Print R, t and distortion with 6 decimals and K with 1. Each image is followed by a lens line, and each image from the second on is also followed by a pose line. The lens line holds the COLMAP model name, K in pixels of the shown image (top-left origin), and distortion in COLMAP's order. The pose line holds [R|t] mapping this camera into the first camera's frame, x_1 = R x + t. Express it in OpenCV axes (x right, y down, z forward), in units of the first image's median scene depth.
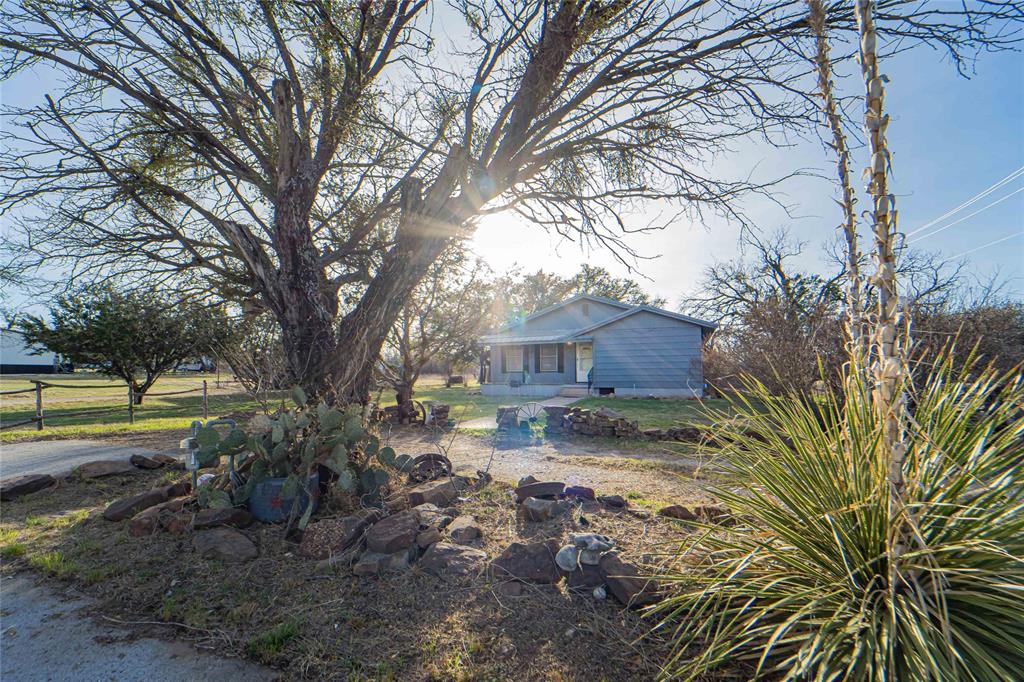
lens RADIAL K [[413.2, 0, 511.7], [0, 413.2, 339.7], [0, 0, 1]] dist [-0.002682, -0.000066]
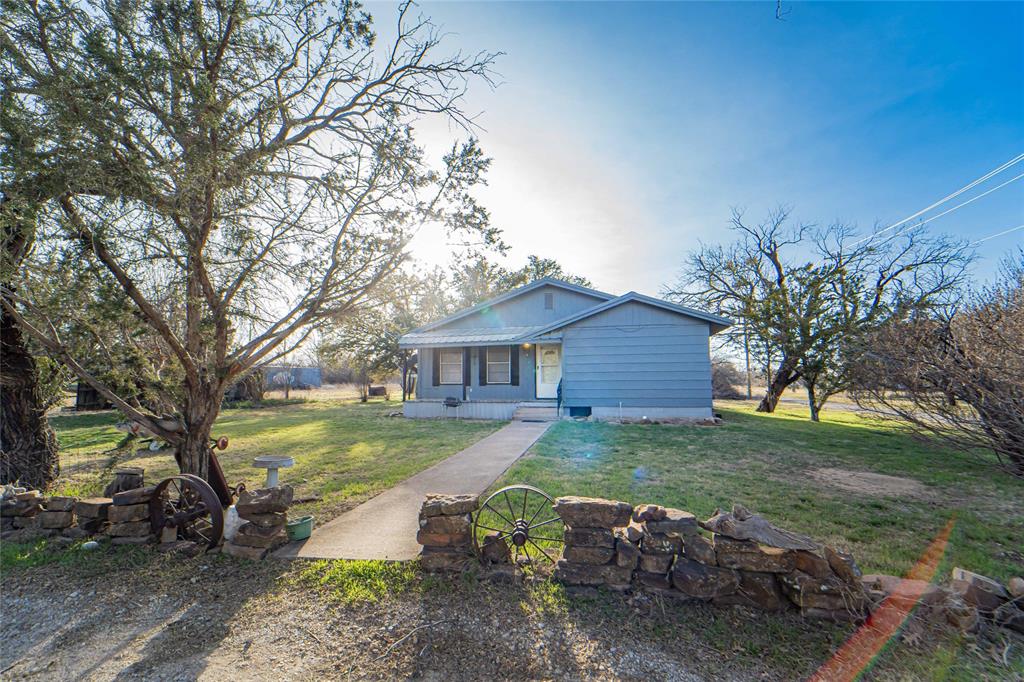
lens RADIAL K [[413.2, 0, 513.8], [0, 413.2, 341.9], [0, 0, 1]] dist [-0.002682, -0.000066]
pose [[0.985584, 0.013811, 0.168621, -0.007974], [-0.011732, 0.999842, -0.013322, 0.012849], [-0.168778, 0.011152, 0.985591, 0.281660]]
